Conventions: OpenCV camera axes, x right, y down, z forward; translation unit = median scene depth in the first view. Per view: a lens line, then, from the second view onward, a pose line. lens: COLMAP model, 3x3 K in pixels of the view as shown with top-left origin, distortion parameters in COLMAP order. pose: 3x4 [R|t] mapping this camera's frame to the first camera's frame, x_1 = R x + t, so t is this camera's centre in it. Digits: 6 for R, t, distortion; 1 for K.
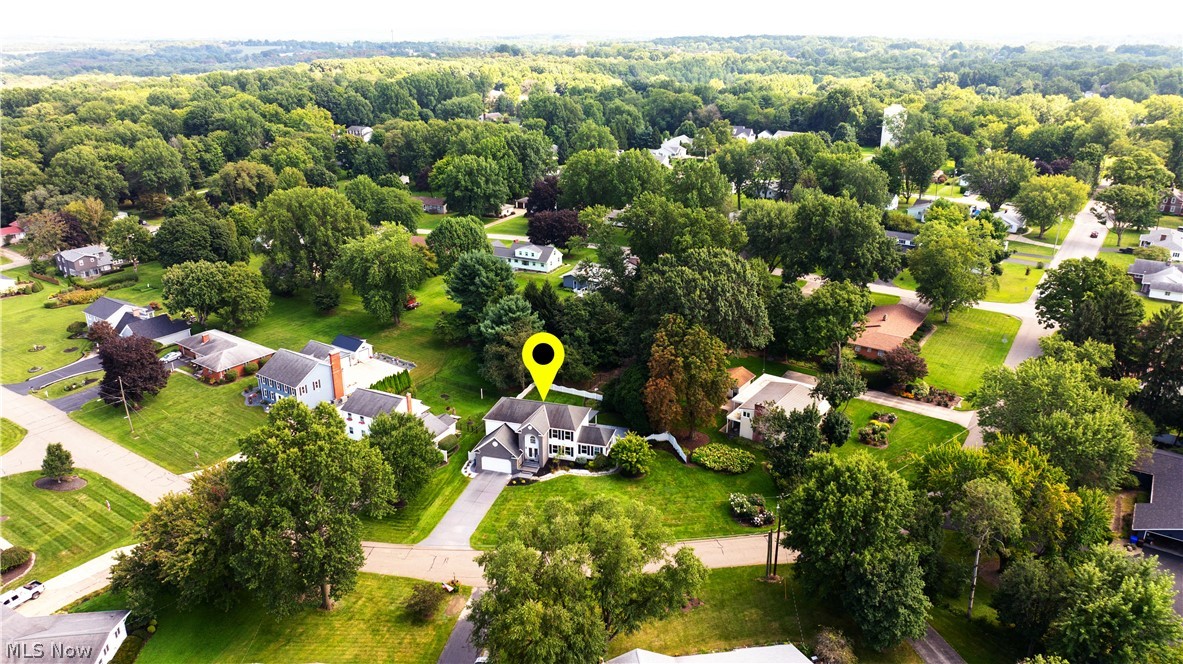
lens RADIAL K [[830.6, 0, 591.5], [0, 830.6, 332.0], [0, 0, 1]] dist [-0.031396, 0.025923]
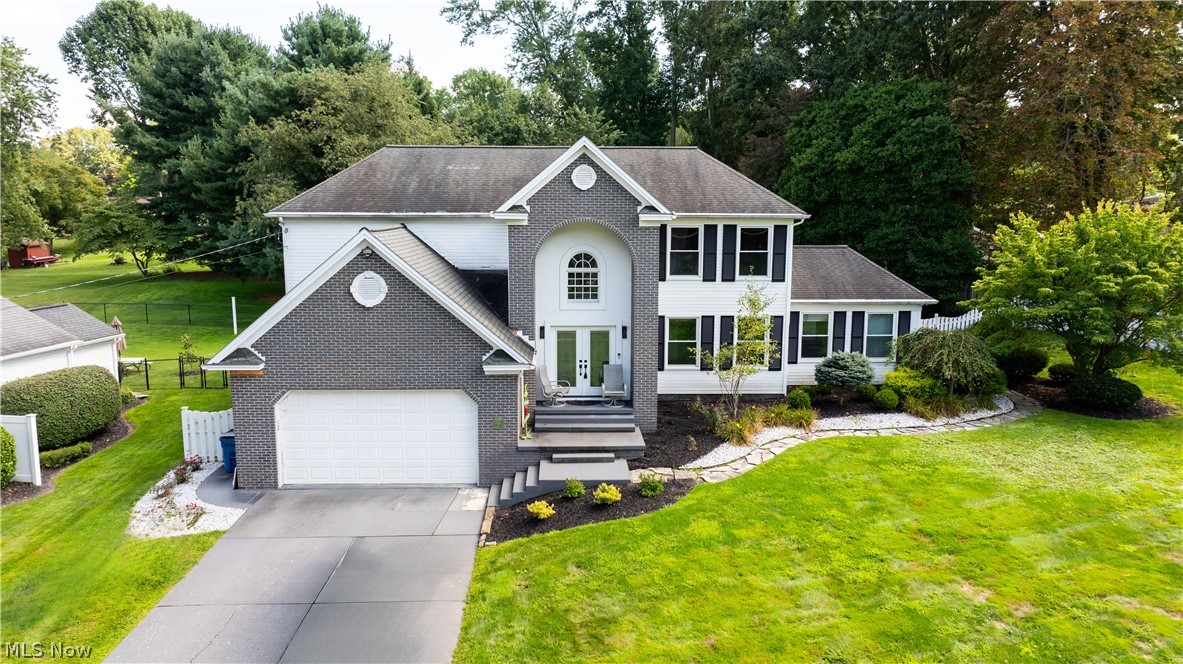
lens RADIAL K [[830.6, 0, 591.5], [0, 830.6, 332.0], [0, 0, 1]] dist [-0.031396, 0.025923]
pose [[0.950199, -0.044503, 0.308451, -0.093349], [0.105771, 0.977056, -0.184863, 0.131450], [-0.293146, 0.208281, 0.933105, 0.633513]]
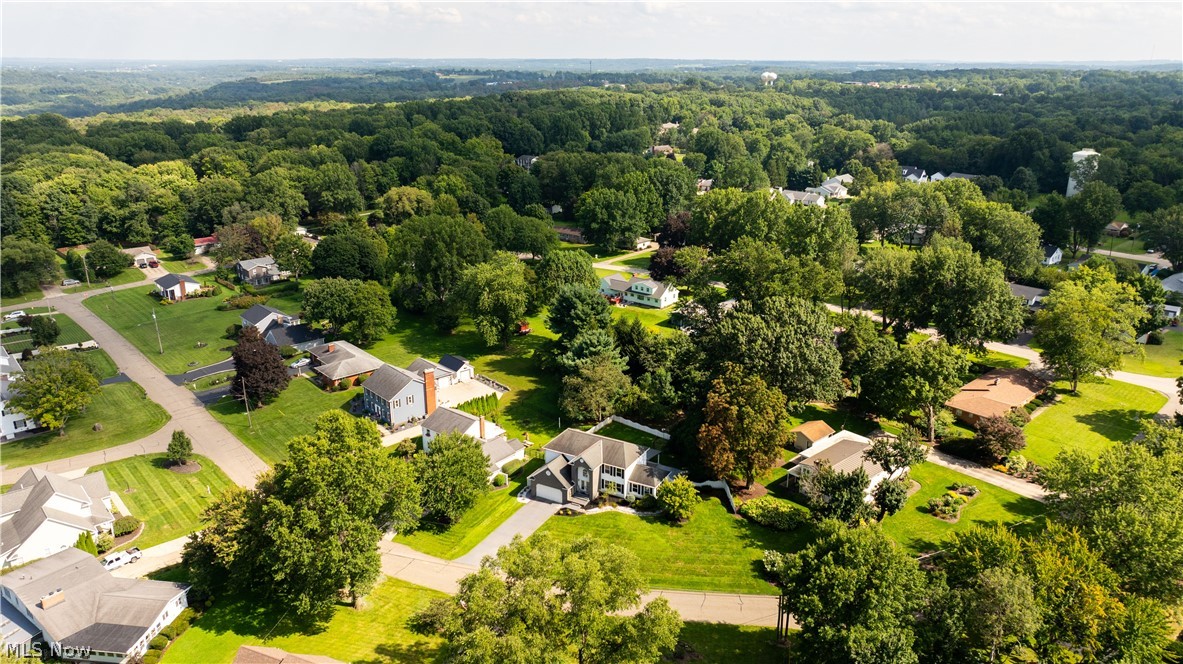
lens RADIAL K [[830.6, 0, 591.5], [0, 830.6, 332.0], [0, 0, 1]] dist [-0.031396, 0.025923]
pose [[0.973392, 0.072438, -0.217393, 0.111345], [-0.079681, 0.996514, -0.024728, -0.014402], [0.214844, 0.041392, 0.975771, -0.005140]]
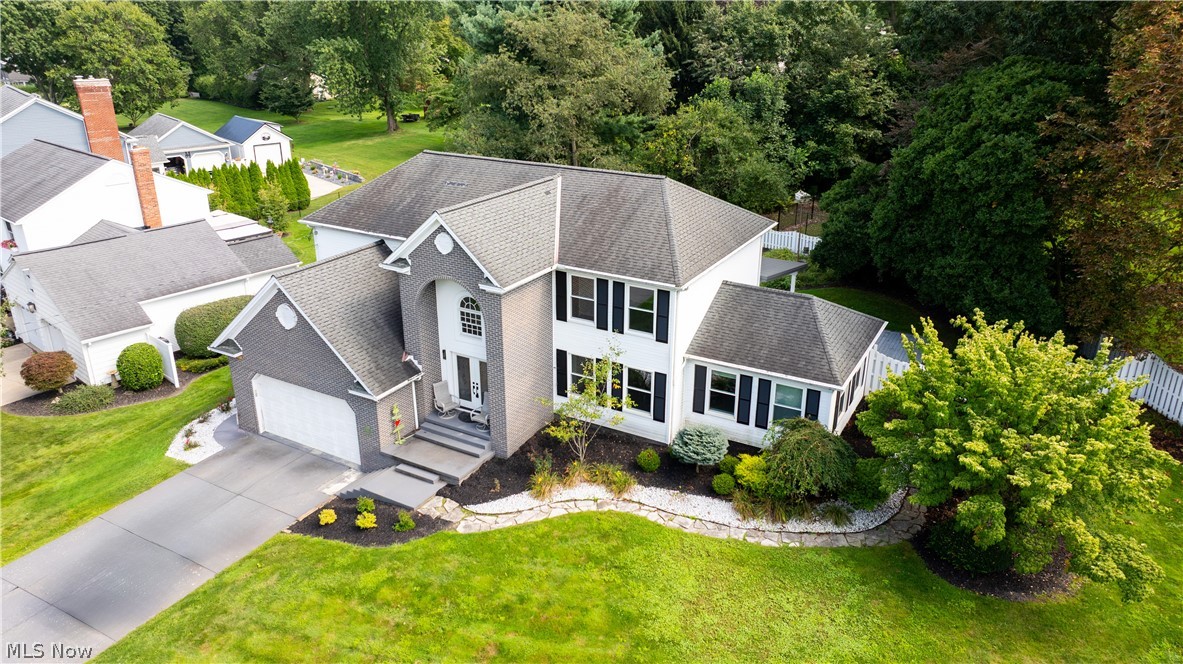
lens RADIAL K [[830.6, 0, 591.5], [0, 830.6, 332.0], [0, 0, 1]] dist [-0.031396, 0.025923]
pose [[0.971368, 0.090021, -0.219865, 0.002331], [-0.085113, 0.995866, 0.031715, 0.094286], [0.221811, -0.012094, 0.975015, 0.610900]]
